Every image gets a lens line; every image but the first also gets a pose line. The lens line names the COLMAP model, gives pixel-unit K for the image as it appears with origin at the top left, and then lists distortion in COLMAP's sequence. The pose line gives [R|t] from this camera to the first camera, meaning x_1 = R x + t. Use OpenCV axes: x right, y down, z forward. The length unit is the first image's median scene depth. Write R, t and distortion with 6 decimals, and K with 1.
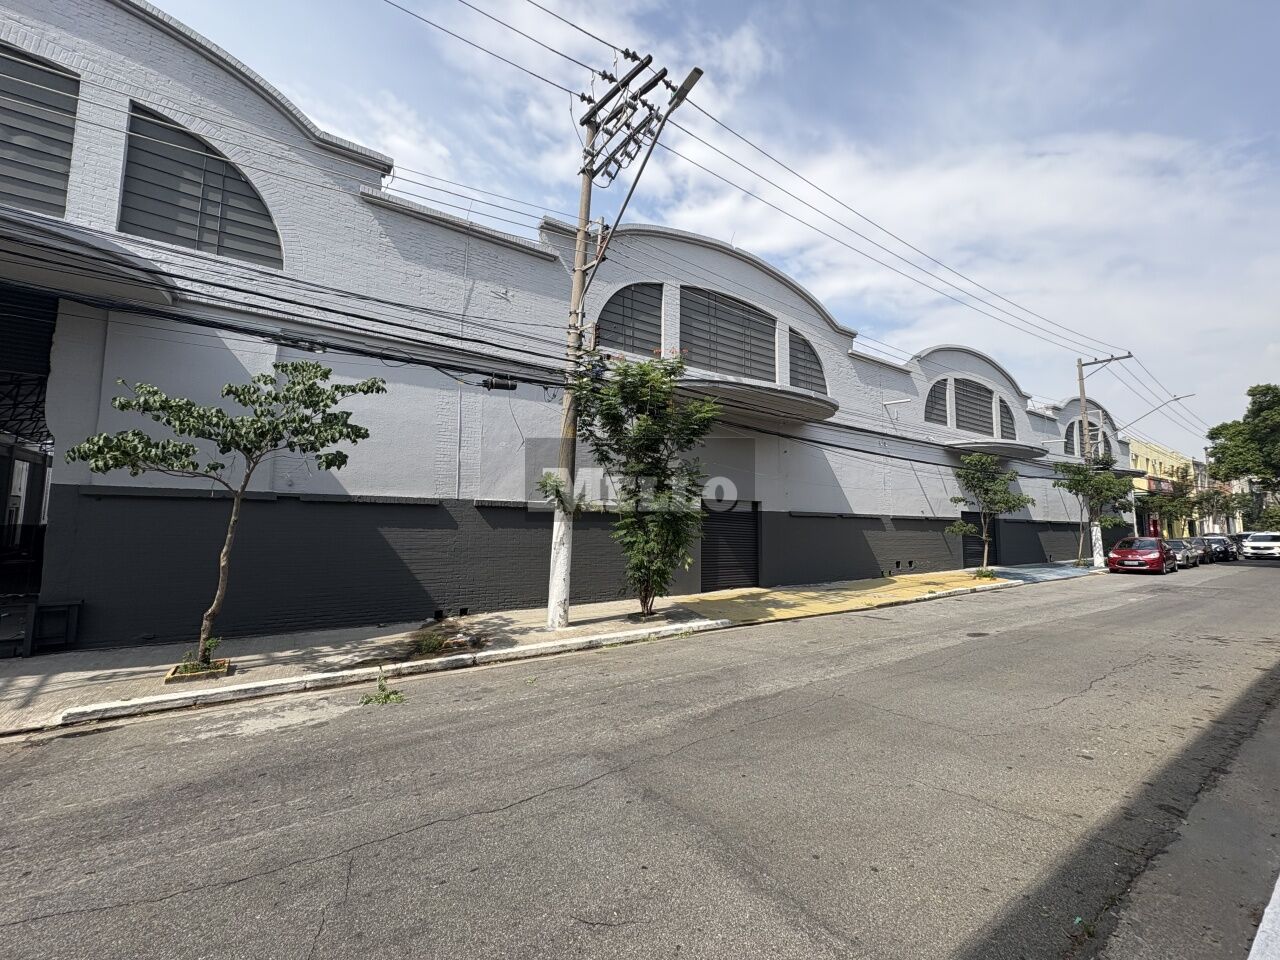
lens RADIAL K [[517.7, 0, 645.2], [0, 517.7, 469.7], [0, 0, 1]] dist [-0.000022, 0.000671]
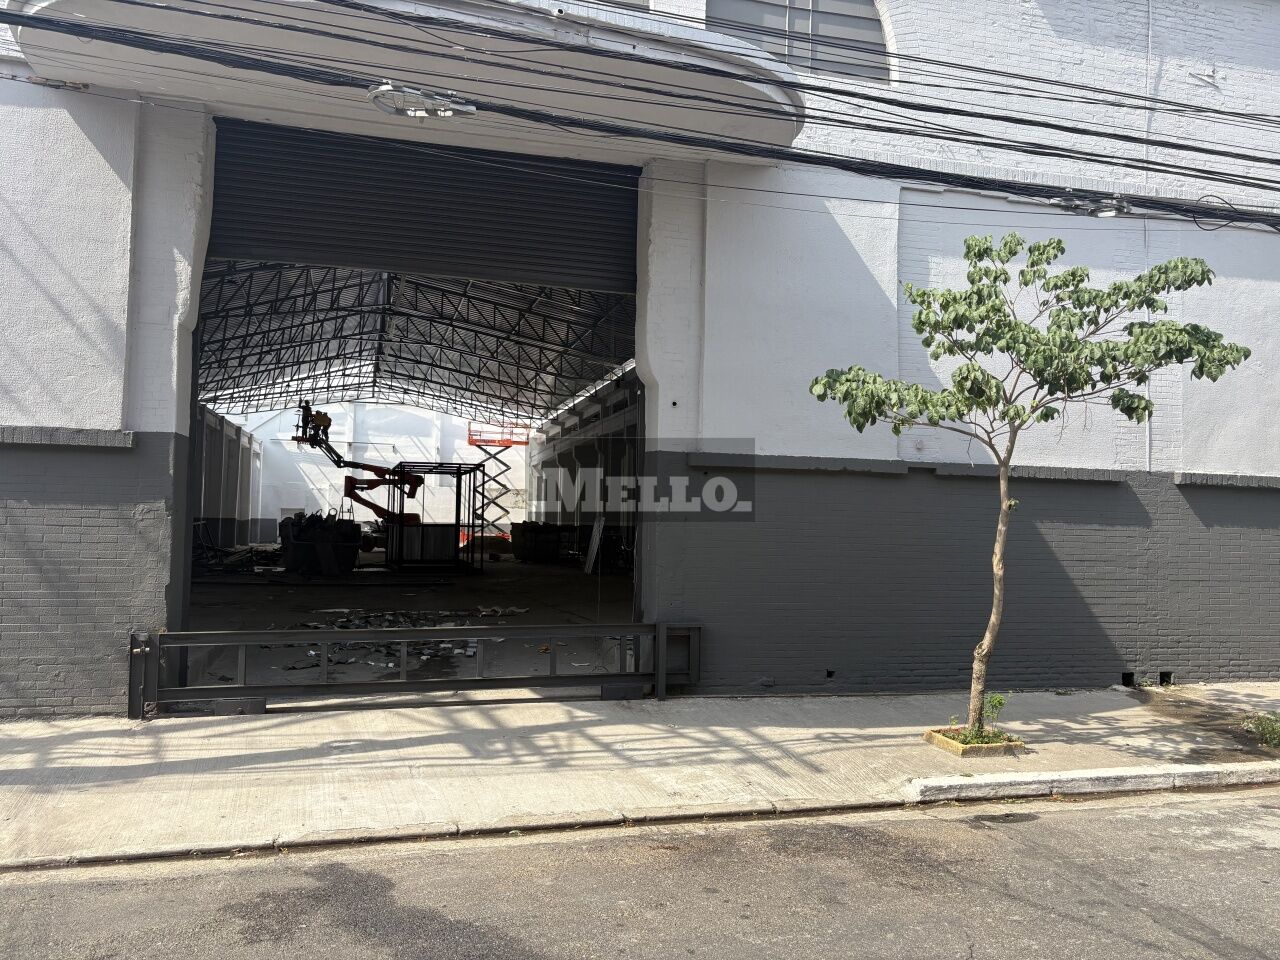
lens RADIAL K [[983.6, 0, 638.2], [0, 983.6, 472.8], [0, 0, 1]] dist [0.029748, -0.010679]
pose [[0.942478, -0.005888, -0.334217, -0.737632], [0.022488, 0.998697, 0.045819, -0.002917], [0.333511, -0.050699, 0.941382, -0.224454]]
